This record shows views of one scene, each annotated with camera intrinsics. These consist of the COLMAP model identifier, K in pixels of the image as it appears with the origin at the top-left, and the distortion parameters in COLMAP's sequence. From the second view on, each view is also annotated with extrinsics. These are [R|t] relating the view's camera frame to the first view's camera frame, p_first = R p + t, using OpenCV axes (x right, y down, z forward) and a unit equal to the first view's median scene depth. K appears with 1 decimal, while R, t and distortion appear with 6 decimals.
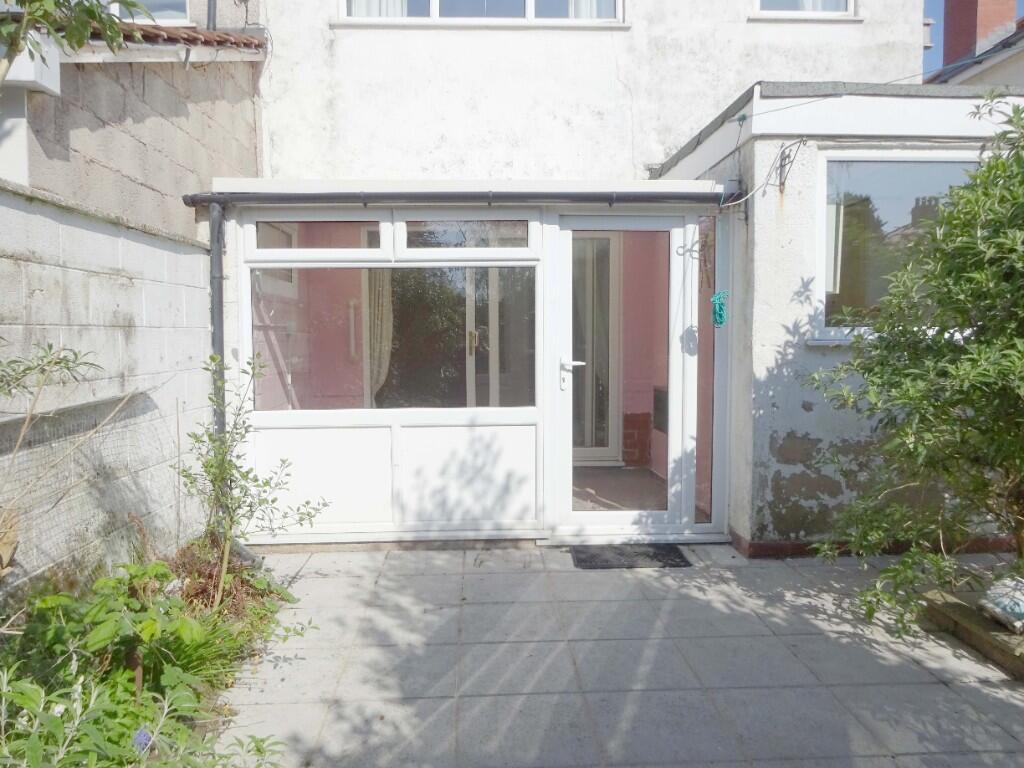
lens RADIAL K [[742.3, 0, 509.5], [0, 742.3, 382.9], [0, 0, 1]] dist [-0.012377, 0.005390]
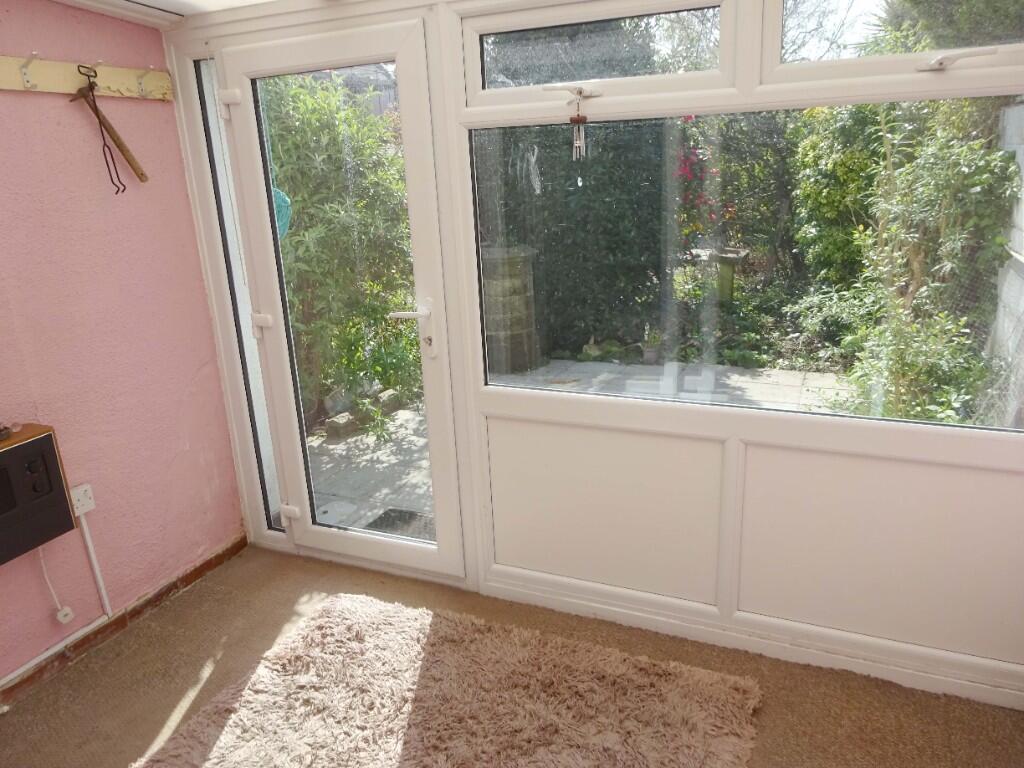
lens RADIAL K [[742.3, 0, 504.8], [0, 742.3, 384.8], [0, 0, 1]] dist [-0.012377, 0.005390]
pose [[-0.889835, -0.082457, 0.448770, -0.315951], [0.082258, 0.938431, 0.335530, -0.215582], [-0.448806, 0.335481, -0.828266, 2.013461]]
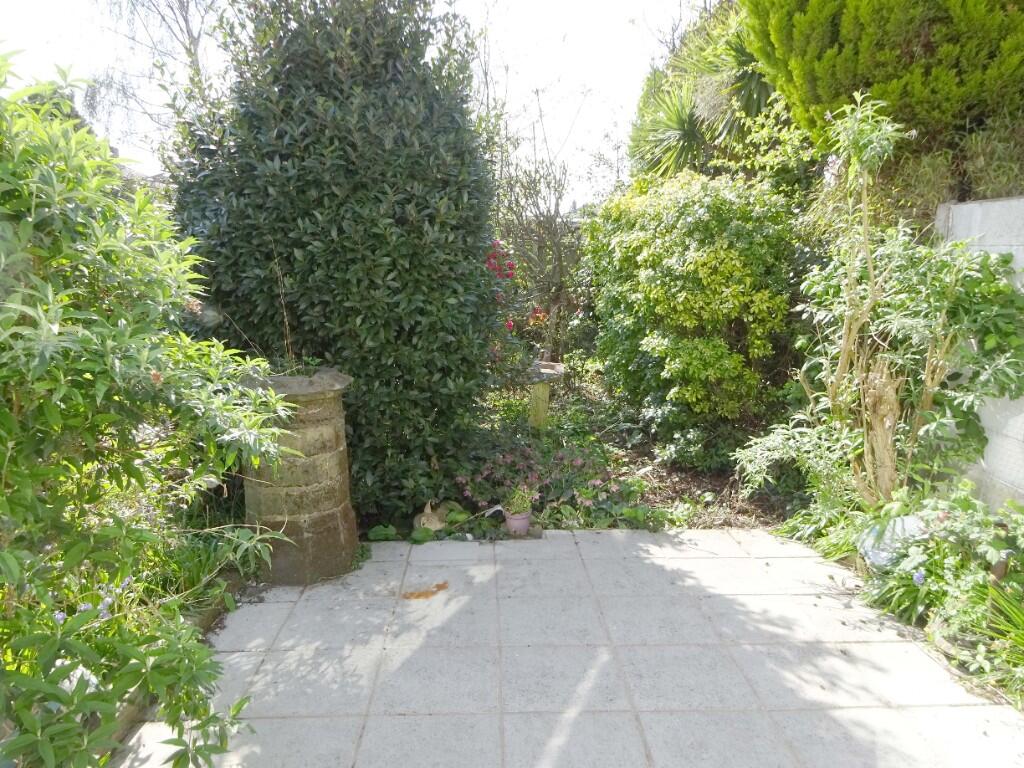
lens RADIAL K [[742.3, 0, 516.7], [0, 742.3, 384.1], [0, 0, 1]] dist [-0.012377, 0.005390]
pose [[-0.999905, 0.007306, 0.011687, 0.188416], [0.009795, 0.973218, 0.229675, -0.158533], [-0.009696, 0.229768, -0.973197, 1.473431]]
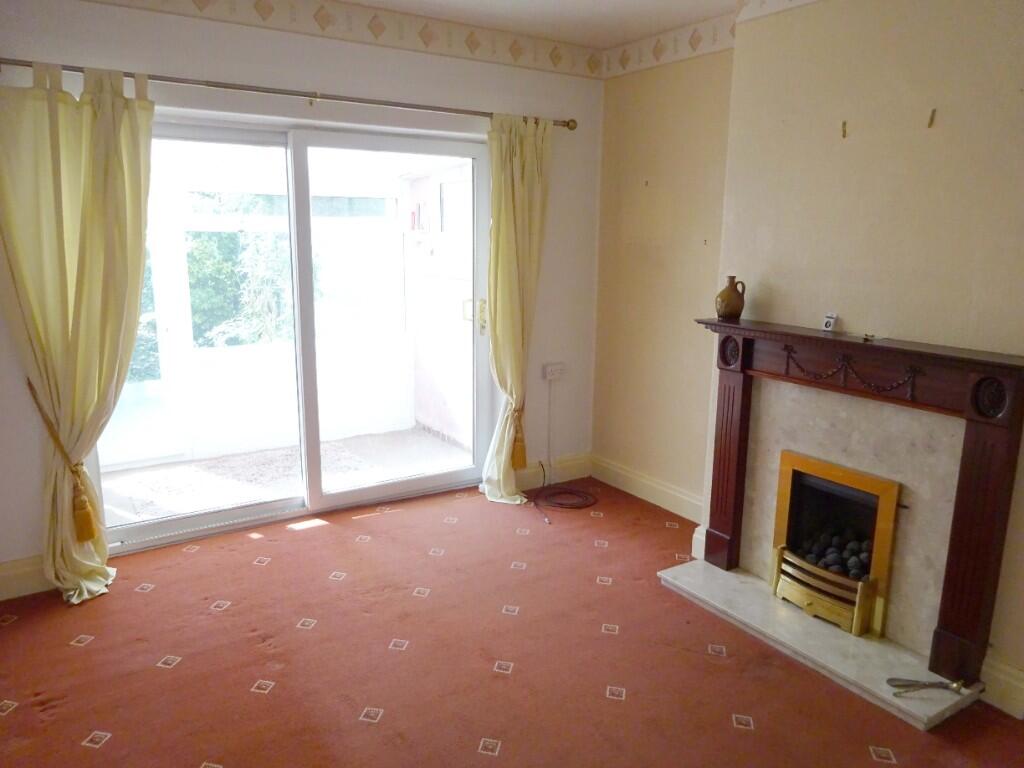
lens RADIAL K [[742.3, 0, 510.2], [0, 742.3, 381.2], [0, 0, 1]] dist [-0.012377, 0.005390]
pose [[-0.861006, 0.099283, -0.498811, 0.259313], [-0.035927, 0.966439, 0.254373, -0.324652], [0.507325, 0.236938, -0.828542, 3.086803]]
